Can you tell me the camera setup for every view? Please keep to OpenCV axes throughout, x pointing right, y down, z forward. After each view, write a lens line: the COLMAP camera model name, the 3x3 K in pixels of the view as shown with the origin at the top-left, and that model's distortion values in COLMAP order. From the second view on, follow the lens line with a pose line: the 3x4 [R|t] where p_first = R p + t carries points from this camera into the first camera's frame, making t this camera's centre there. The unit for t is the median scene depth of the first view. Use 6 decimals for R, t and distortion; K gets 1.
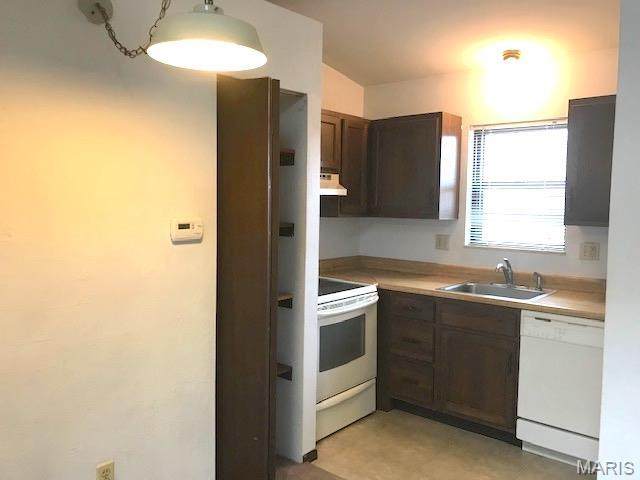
lens RADIAL K [[528.9, 0, 318.5], [0, 528.9, 231.3], [0, 0, 1]] dist [-0.005659, -0.004338]
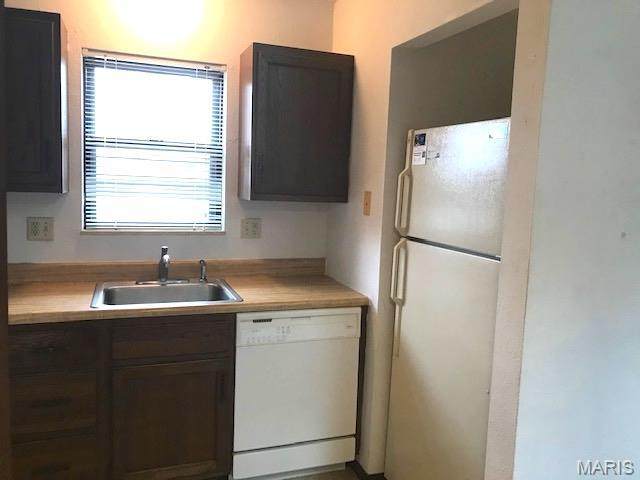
lens RADIAL K [[528.9, 0, 332.0], [0, 528.9, 235.0], [0, 0, 1]] dist [-0.005659, -0.004338]
pose [[0.462323, -0.081472, 0.882961, -0.182146], [0.019418, 0.996461, 0.081777, -0.019053], [-0.886499, -0.020662, 0.462269, 0.466006]]
